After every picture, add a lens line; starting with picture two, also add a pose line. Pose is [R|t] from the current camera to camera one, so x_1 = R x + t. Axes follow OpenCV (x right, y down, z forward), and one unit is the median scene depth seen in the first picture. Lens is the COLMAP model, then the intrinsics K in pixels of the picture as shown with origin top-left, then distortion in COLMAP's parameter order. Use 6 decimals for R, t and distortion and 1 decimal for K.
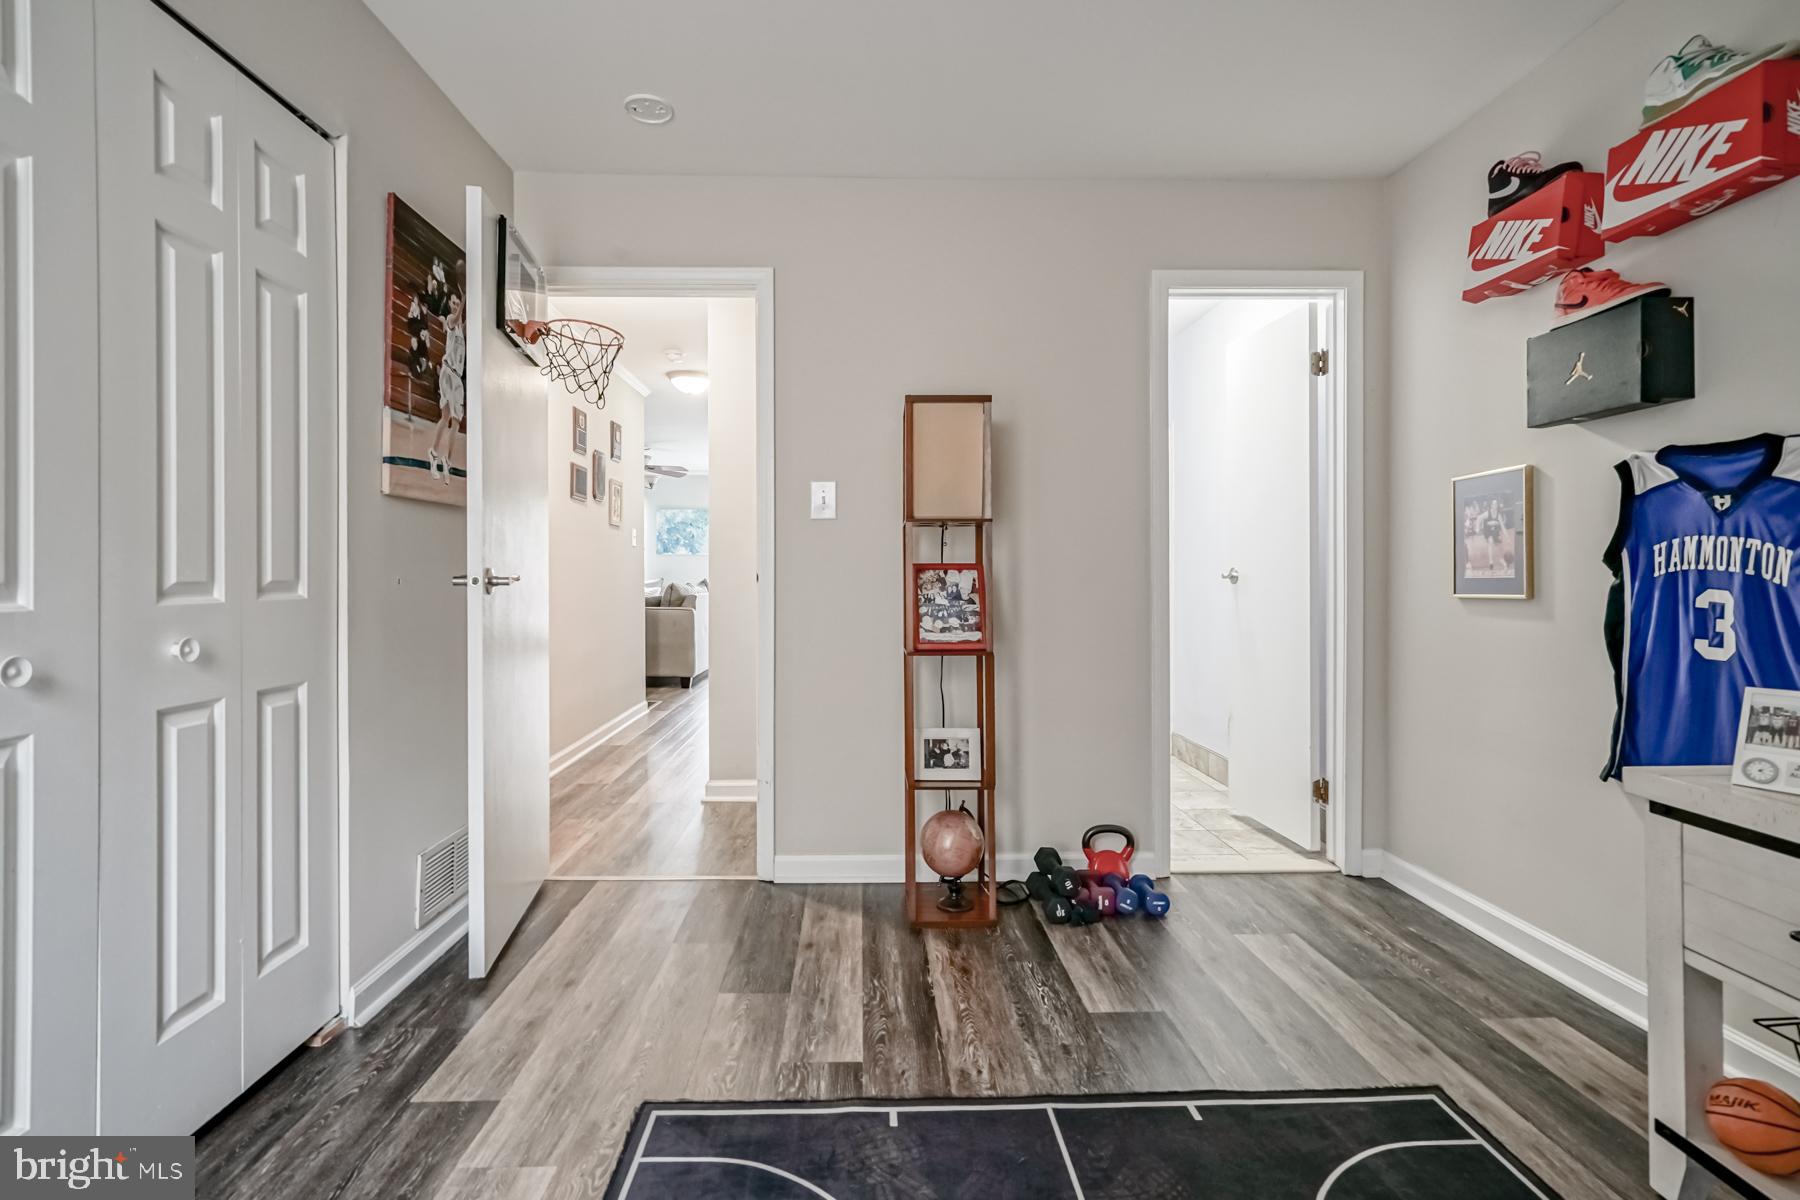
lens RADIAL K [[829.1, 0, 885.9], [0, 829.1, 571.9], [0, 0, 1]] dist [-0.001317, 0.000485]
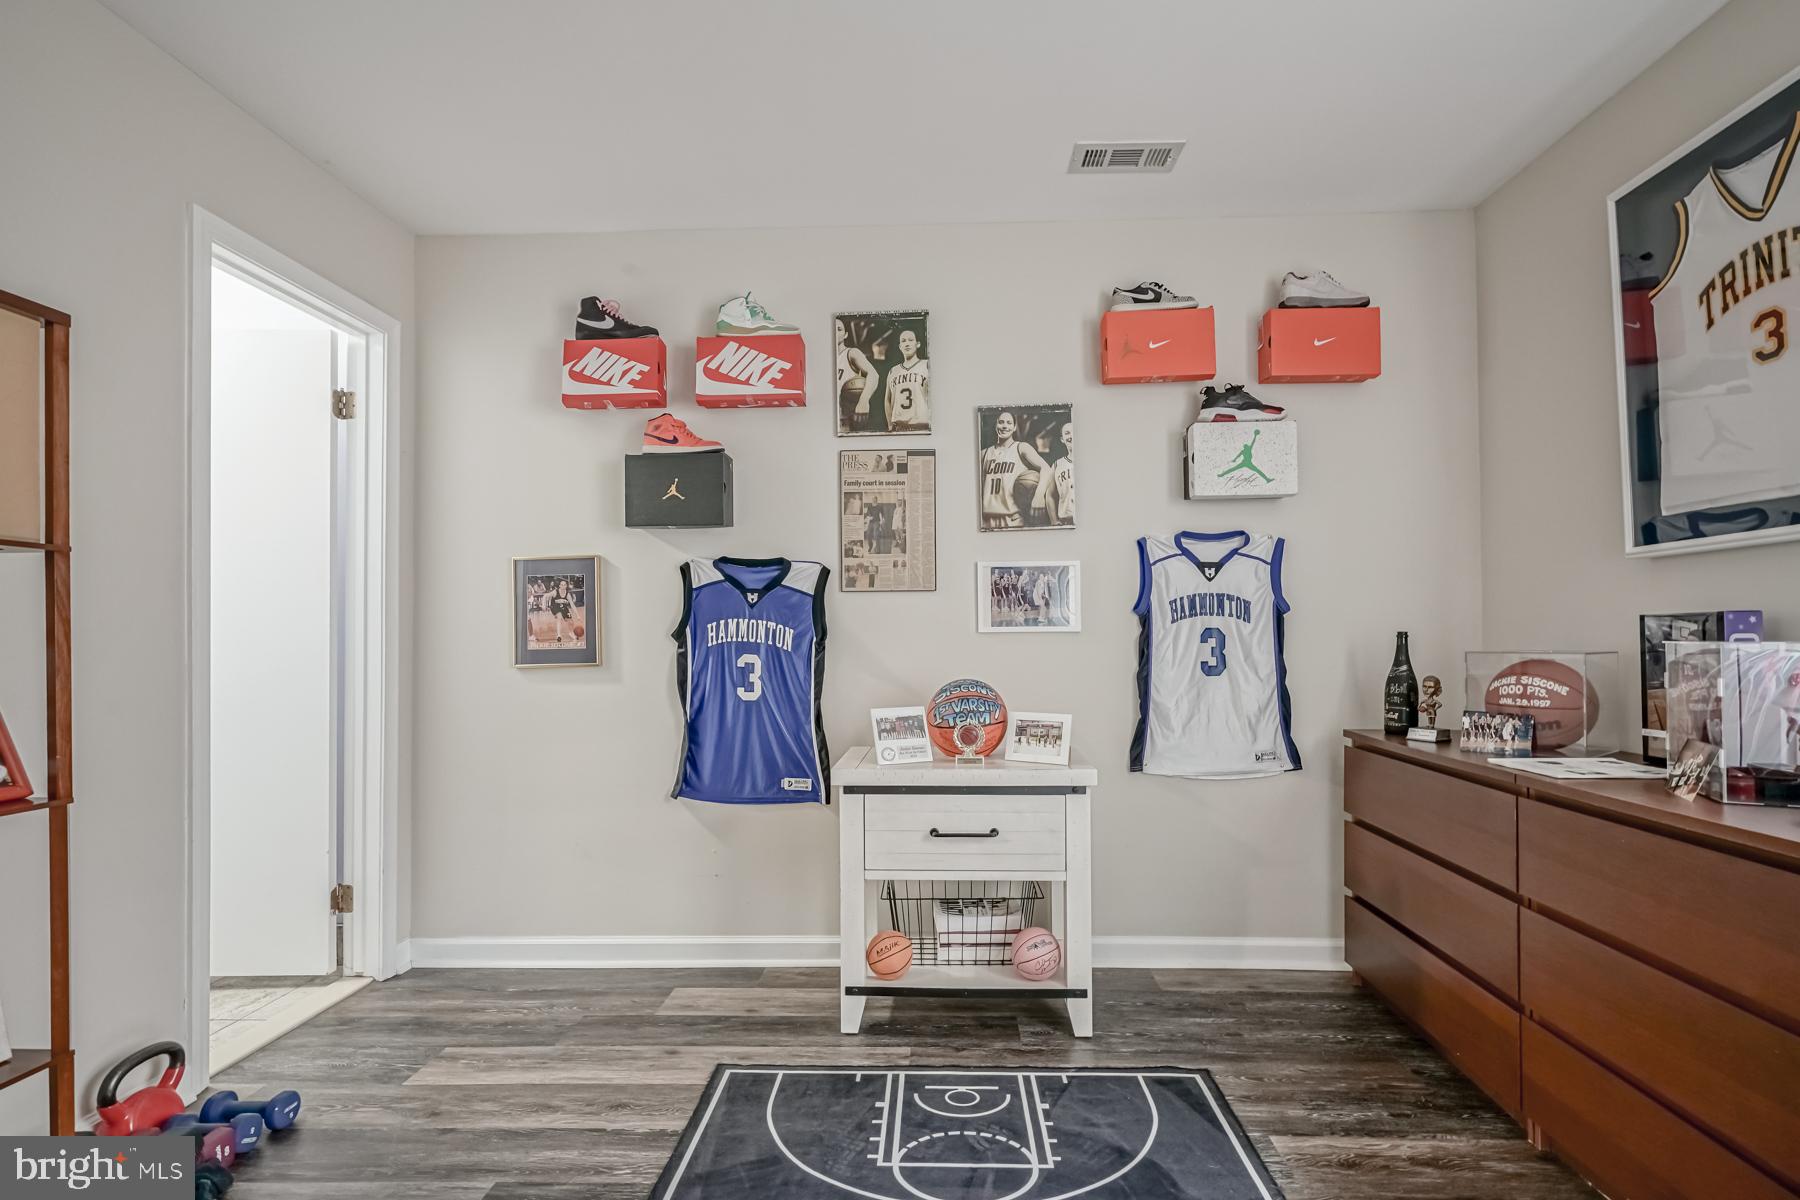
lens RADIAL K [[829.1, 0, 914.5], [0, 829.1, 631.9], [0, 0, 1]] dist [-0.001317, 0.000485]
pose [[0.067404, 0.010905, 0.997666, -0.455076], [0.005768, 0.999919, -0.011319, -0.000808], [-0.997709, 0.006517, 0.067336, 0.525961]]
